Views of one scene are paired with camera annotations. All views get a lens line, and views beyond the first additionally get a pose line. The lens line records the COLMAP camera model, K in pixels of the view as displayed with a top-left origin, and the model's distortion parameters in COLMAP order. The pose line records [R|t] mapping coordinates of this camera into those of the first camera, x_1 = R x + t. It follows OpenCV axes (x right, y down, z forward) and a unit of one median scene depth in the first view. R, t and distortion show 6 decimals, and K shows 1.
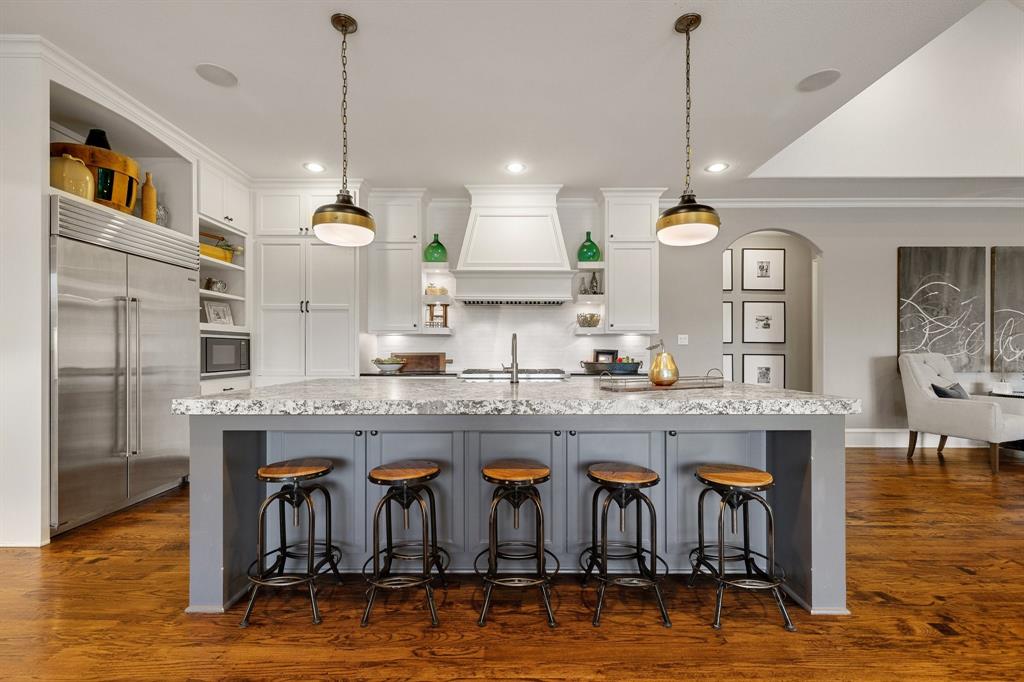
lens RADIAL K [[432.8, 0, 512.7], [0, 432.8, 346.0], [0, 0, 1]] dist [-0.002189, -0.000584]
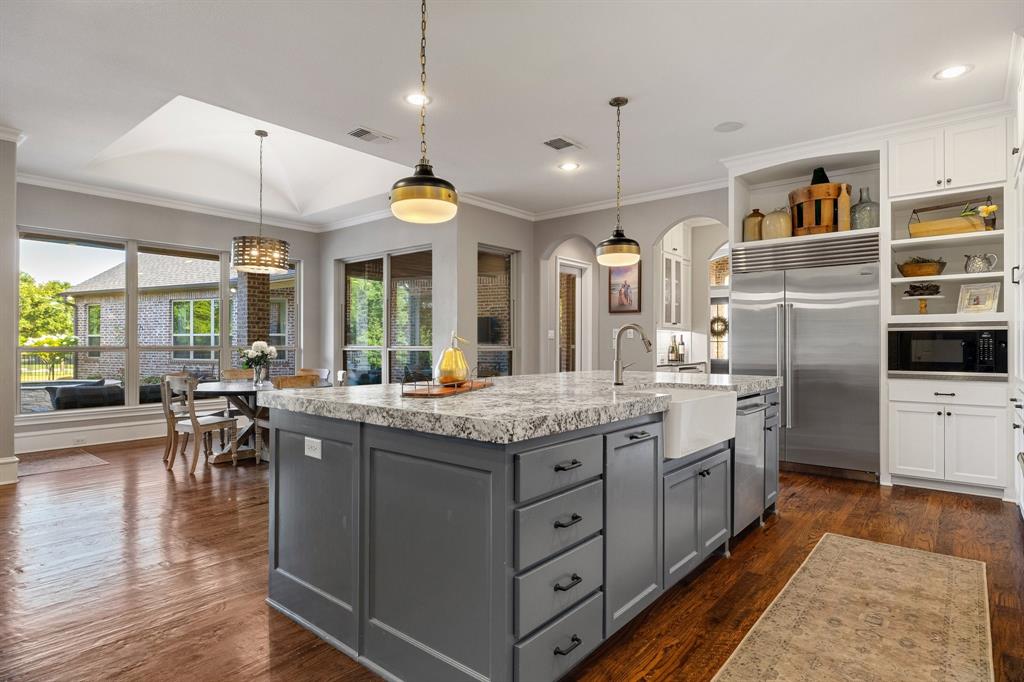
lens RADIAL K [[550.6, 0, 510.7], [0, 550.6, 342.1], [0, 0, 1]] dist [-0.013475, 0.001119]
pose [[-0.637449, -0.003933, -0.770483, 0.666205], [0.005611, 0.999937, -0.009746, 0.008737], [0.770472, -0.010536, -0.637387, 1.072710]]
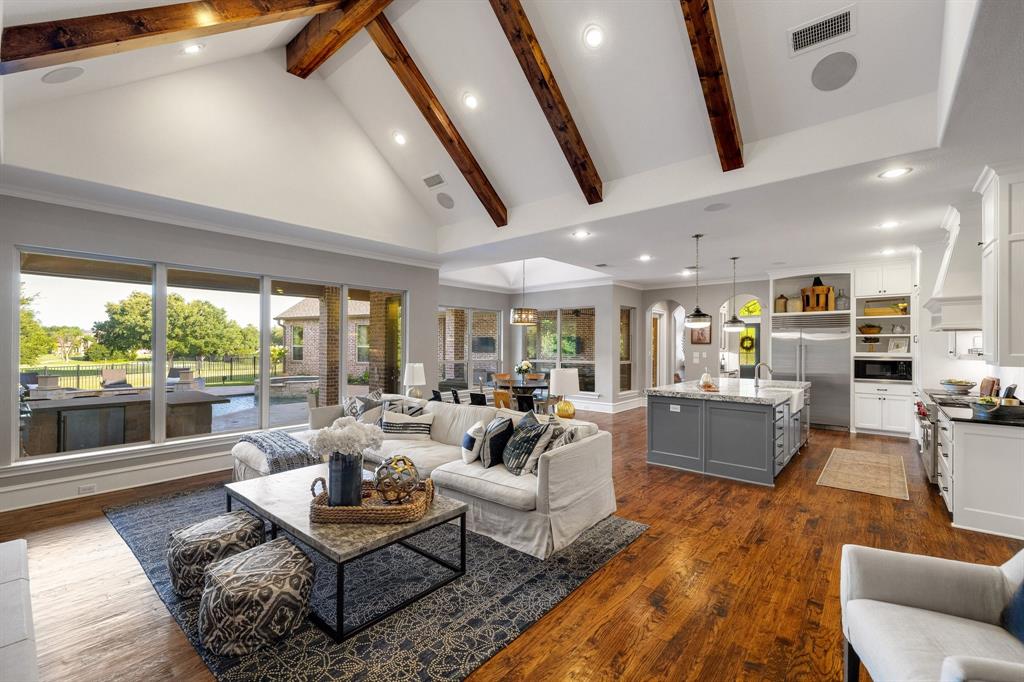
lens RADIAL K [[432.8, 0, 512.6], [0, 432.8, 343.5], [0, 0, 1]] dist [-0.002189, -0.000584]
pose [[-0.647038, -0.005717, -0.762436, 1.694904], [0.002828, 0.999947, -0.009898, -0.076060], [0.762452, -0.008561, -0.646988, 1.036997]]
